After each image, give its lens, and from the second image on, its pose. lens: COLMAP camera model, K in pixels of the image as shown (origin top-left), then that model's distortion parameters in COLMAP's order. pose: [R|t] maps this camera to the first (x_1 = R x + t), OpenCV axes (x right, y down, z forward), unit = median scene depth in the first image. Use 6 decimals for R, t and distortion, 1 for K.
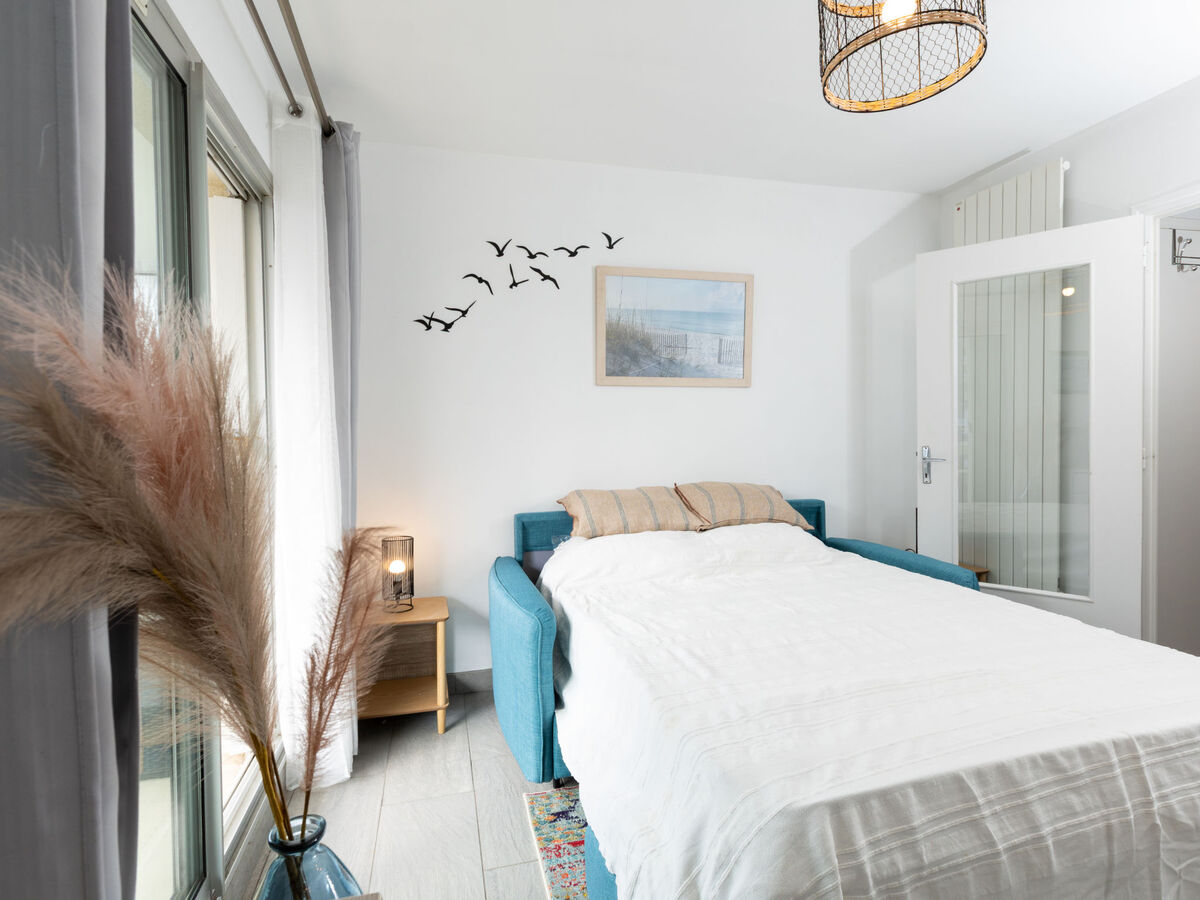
lens RADIAL K [[620.4, 0, 595.9], [0, 620.4, 437.0], [0, 0, 1]] dist [0.004896, 0.000321]
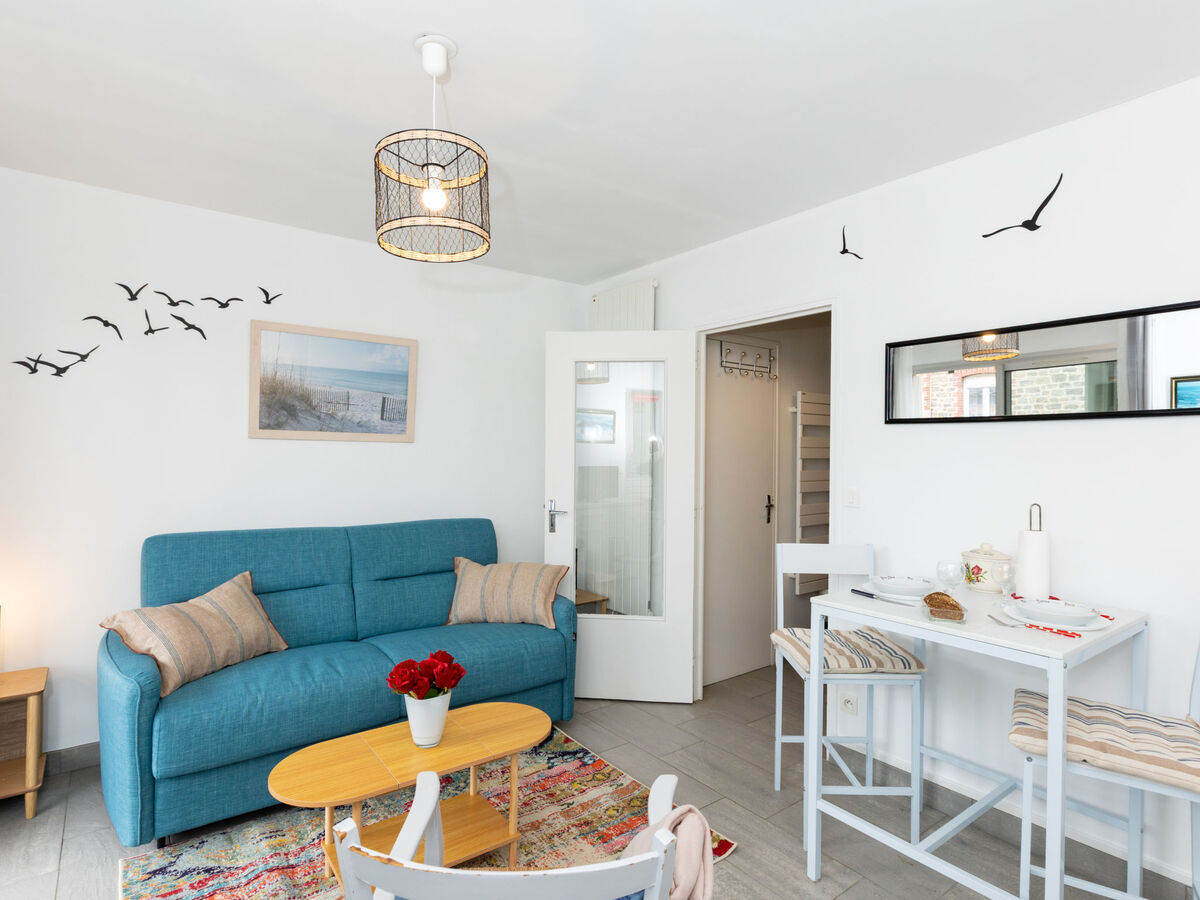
lens RADIAL K [[638.2, 0, 598.3], [0, 638.2, 455.4], [0, 0, 1]] dist [0.003359, -0.001016]
pose [[0.921070, 0.021895, 0.388781, 0.126384], [-0.016241, 0.999709, -0.017824, -0.048288], [-0.389058, 0.010103, 0.921158, -0.175611]]
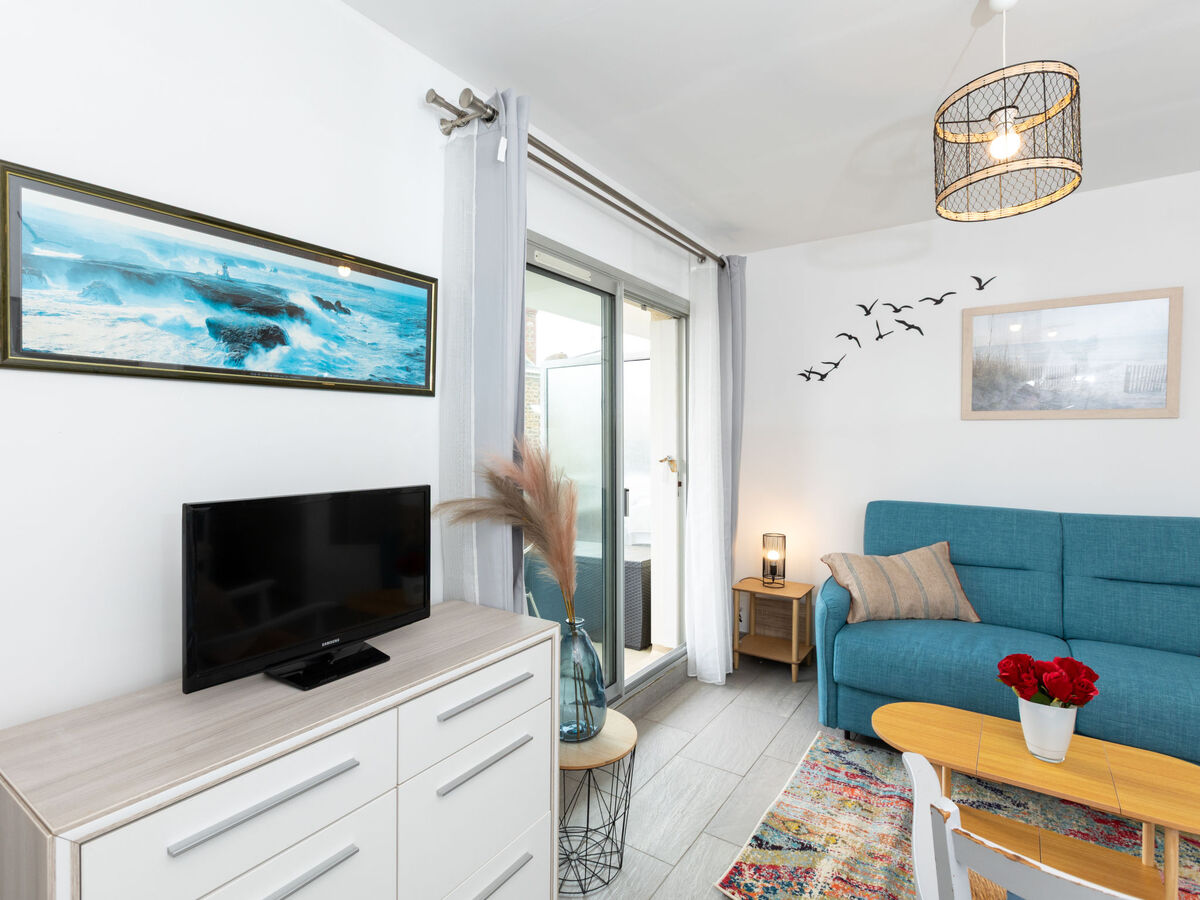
lens RADIAL K [[595.9, 0, 598.2], [0, 595.9, 444.8], [0, 0, 1]] dist [-0.001459, 0.000216]
pose [[0.659915, 0.020745, -0.751054, 0.376812], [-0.019982, 0.999750, 0.010057, -0.039549], [0.751074, 0.008371, 0.660165, -0.160730]]
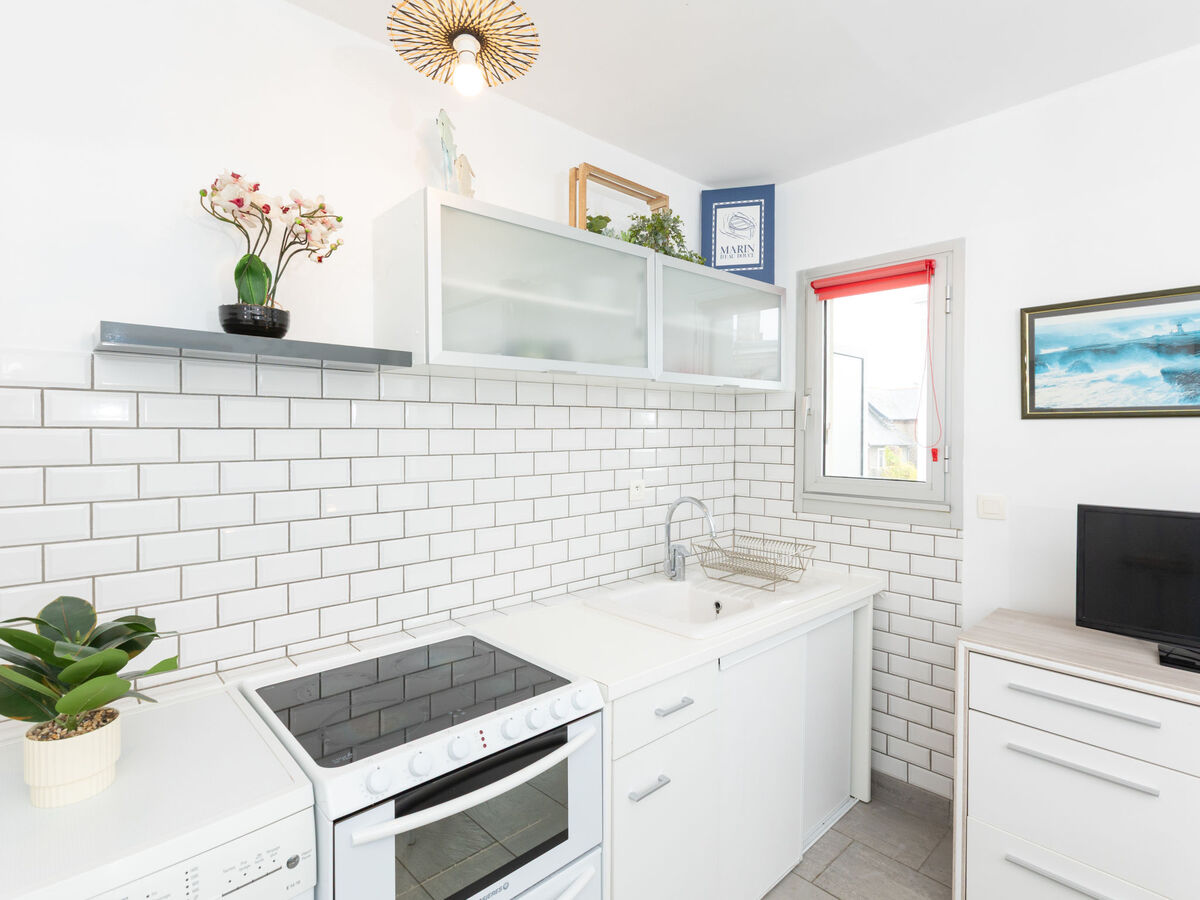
lens RADIAL K [[605.6, 0, 591.4], [0, 605.6, 438.5], [0, 0, 1]] dist [-0.000360, -0.000602]
pose [[-0.883730, 0.018502, -0.467632, 0.618358], [0.003269, 0.999438, 0.033365, -0.078139], [0.467986, 0.027957, -0.883293, 0.181425]]
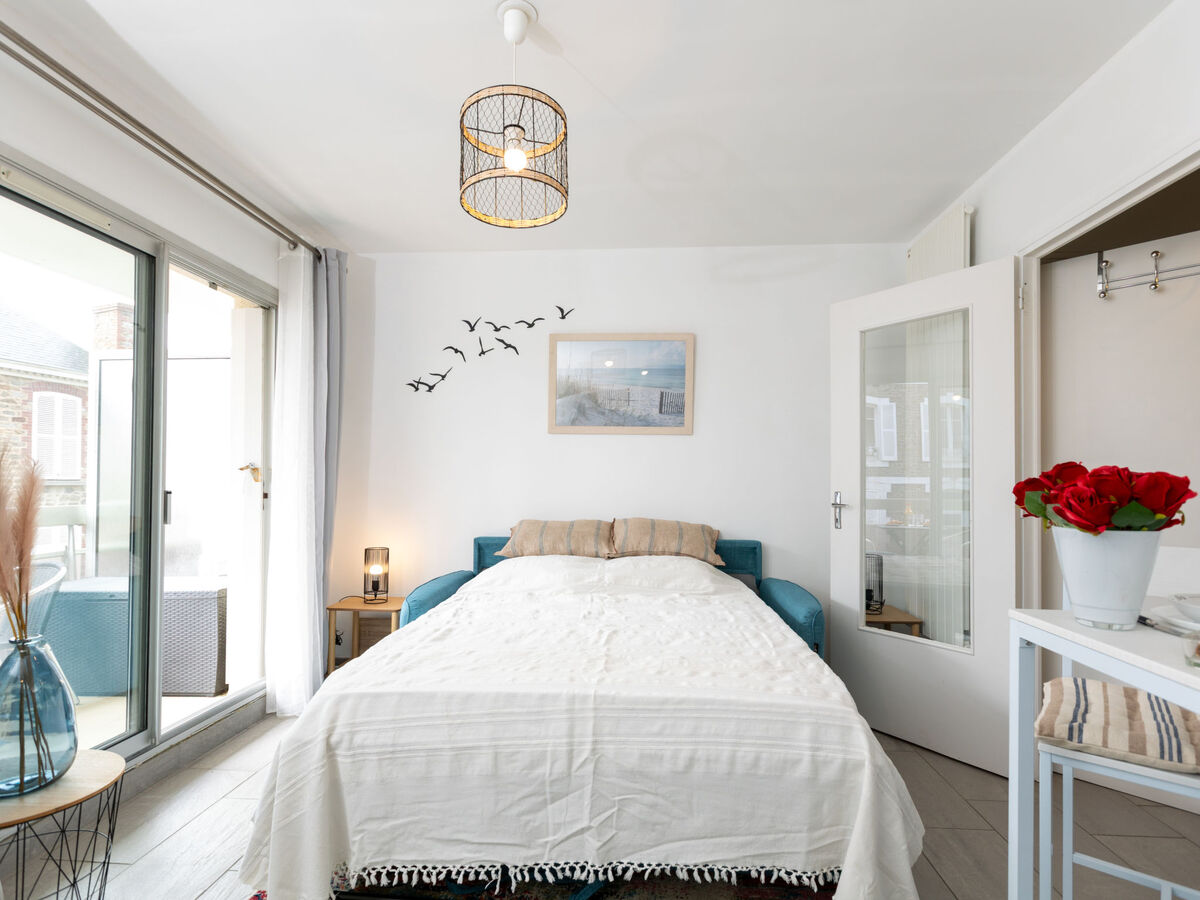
lens RADIAL K [[616.1, 0, 600.9], [0, 616.1, 470.9], [0, 0, 1]] dist [0.000679, -0.000898]
pose [[0.948268, 0.015308, -0.317100, 0.494224], [-0.025381, 0.999295, -0.027657, 0.019793], [0.316453, 0.034274, 0.947989, -0.092549]]
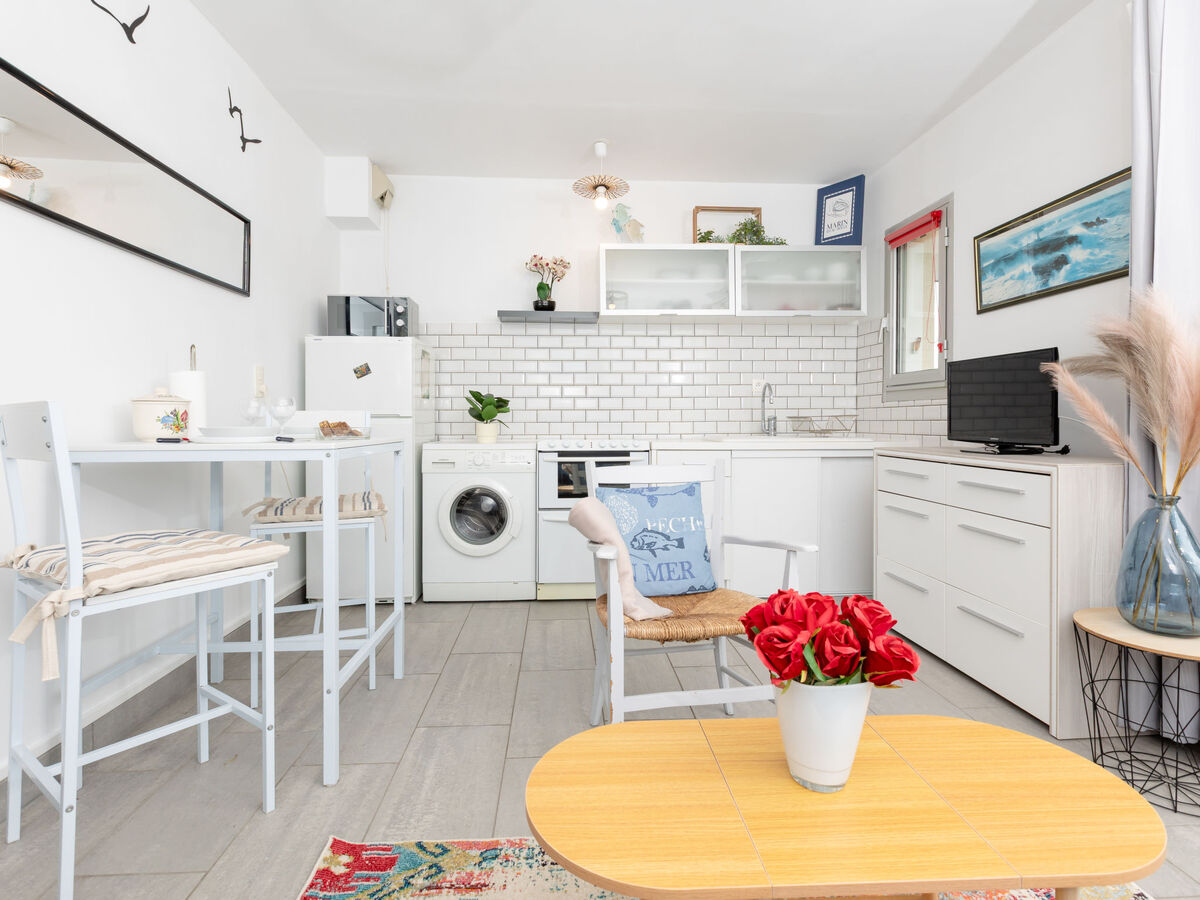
lens RADIAL K [[611.0, 0, 599.2], [0, 611.0, 425.3], [0, 0, 1]] dist [0.002440, 0.000236]
pose [[-0.982997, 0.014762, 0.183025, 0.285600], [0.018808, 0.999615, 0.020387, 0.071510], [-0.182654, 0.023483, -0.982897, 0.886935]]
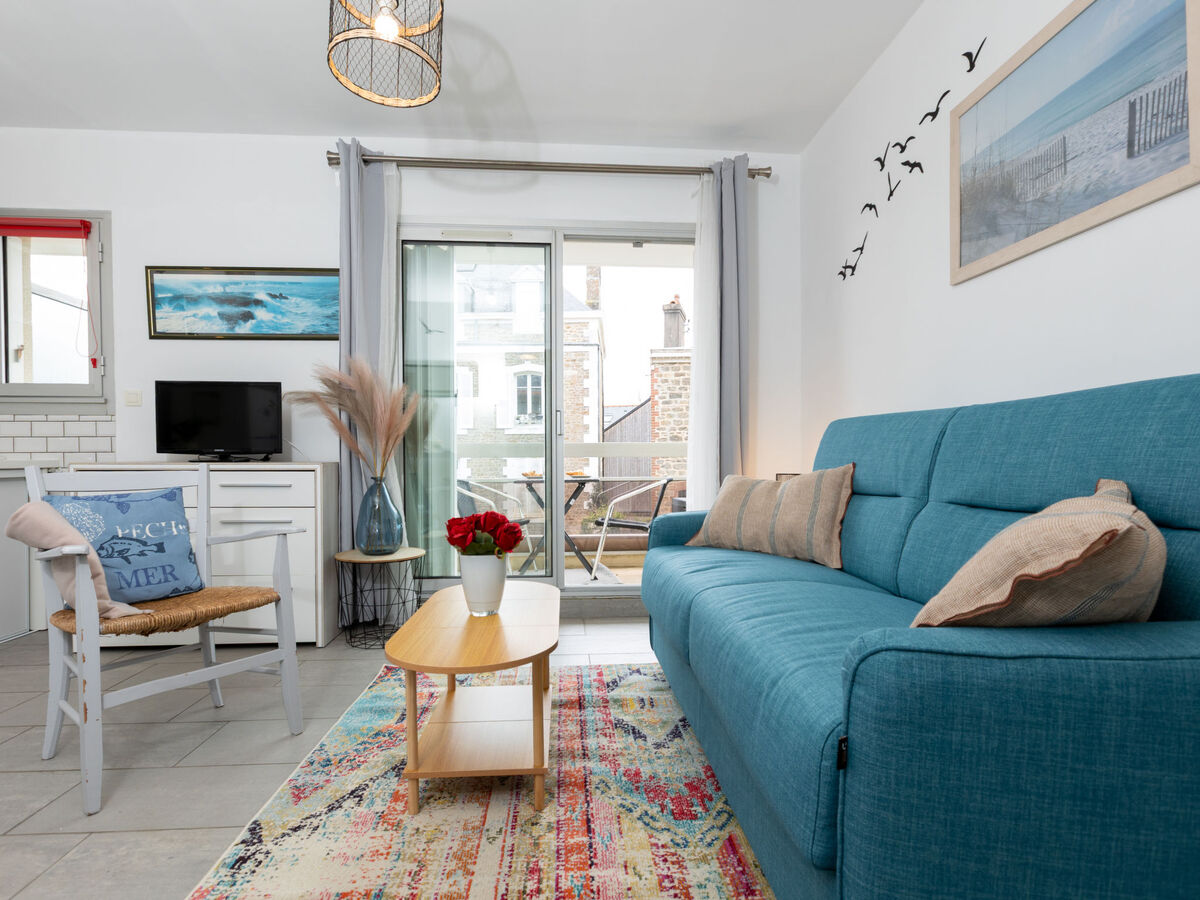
lens RADIAL K [[616.1, 0, 600.9], [0, 616.1, 470.9], [0, 0, 1]] dist [0.000679, -0.000898]
pose [[-0.178387, 0.034986, -0.983338, 0.786905], [-0.010099, 0.999250, 0.037384, 0.105906], [0.983909, 0.016599, -0.177899, 0.770481]]
